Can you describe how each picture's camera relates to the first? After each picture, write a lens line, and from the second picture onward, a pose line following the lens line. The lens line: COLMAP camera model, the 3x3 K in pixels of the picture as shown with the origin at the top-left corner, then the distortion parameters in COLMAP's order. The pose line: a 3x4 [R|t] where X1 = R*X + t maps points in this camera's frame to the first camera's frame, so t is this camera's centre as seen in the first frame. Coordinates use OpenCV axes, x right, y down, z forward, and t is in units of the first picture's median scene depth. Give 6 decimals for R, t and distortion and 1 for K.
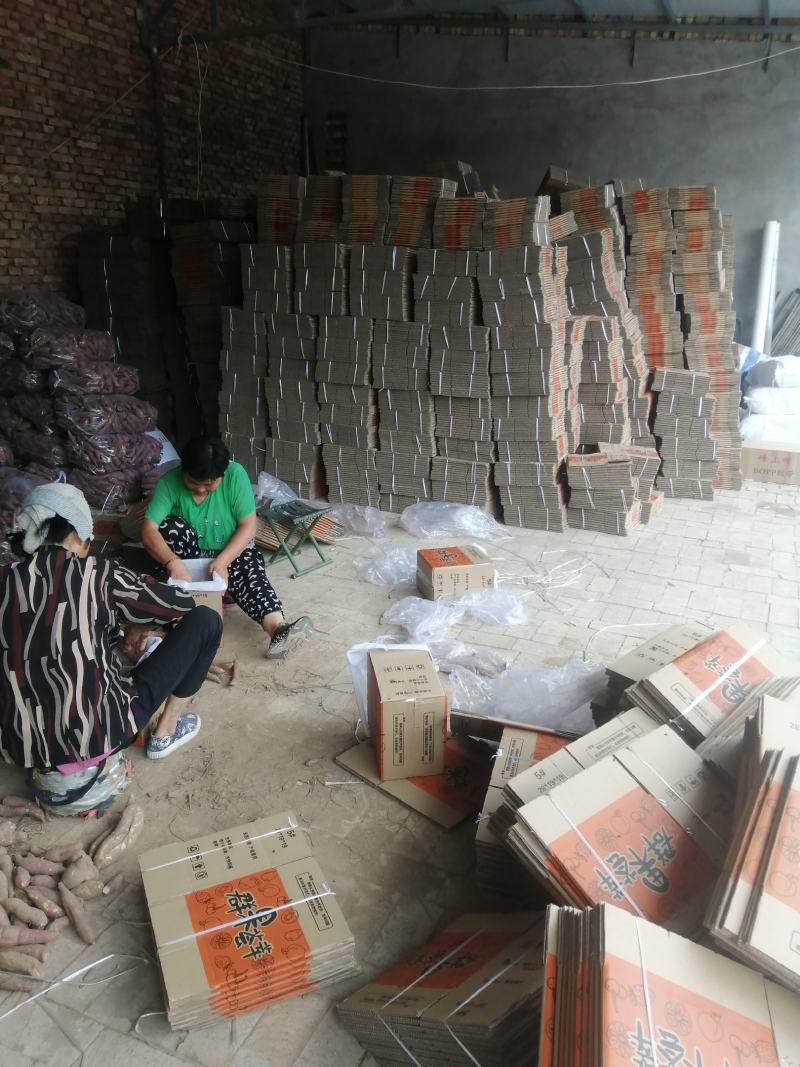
lens RADIAL K [[841.8, 0, 400.0], [0, 841.8, 533.5], [0, 0, 1]] dist [0.066083, -0.085052]
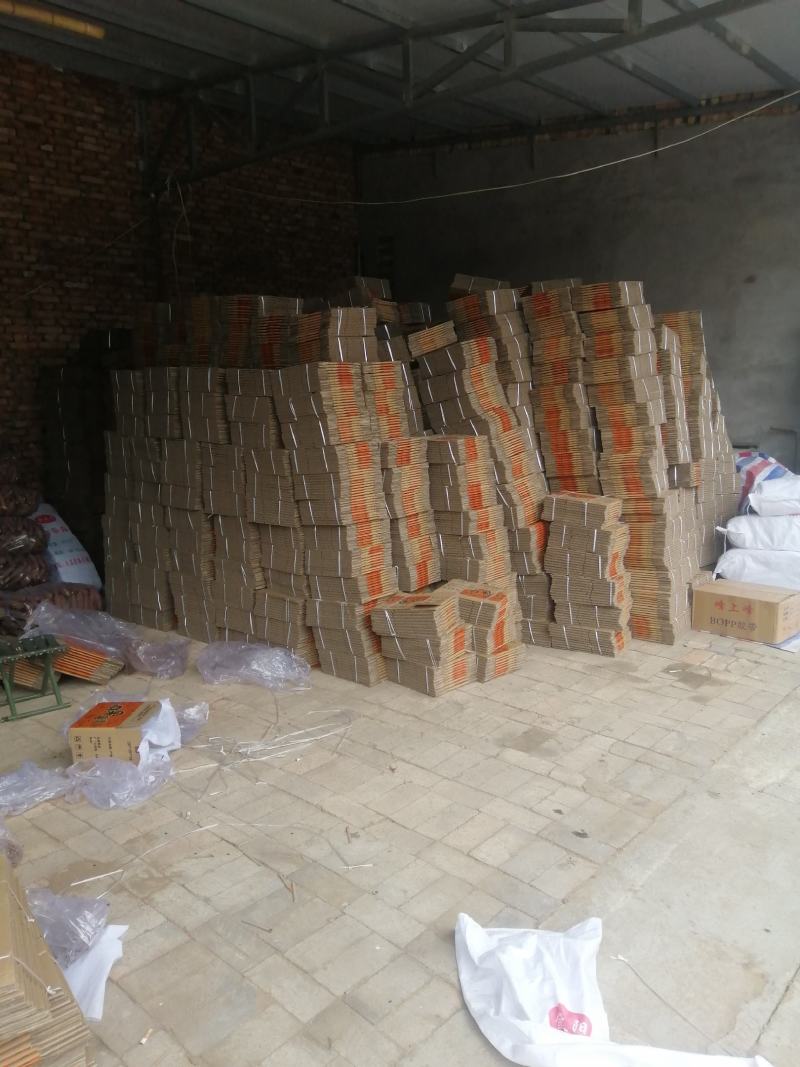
lens RADIAL K [[840.9, 0, 400.0], [0, 840.9, 533.5], [0, 0, 1]] dist [0.110822, -0.177360]
pose [[0.951508, 0.019088, -0.307032, 0.390342], [-0.057741, 0.991416, -0.117306, -0.045194], [0.302157, 0.129346, 0.944442, 0.155661]]
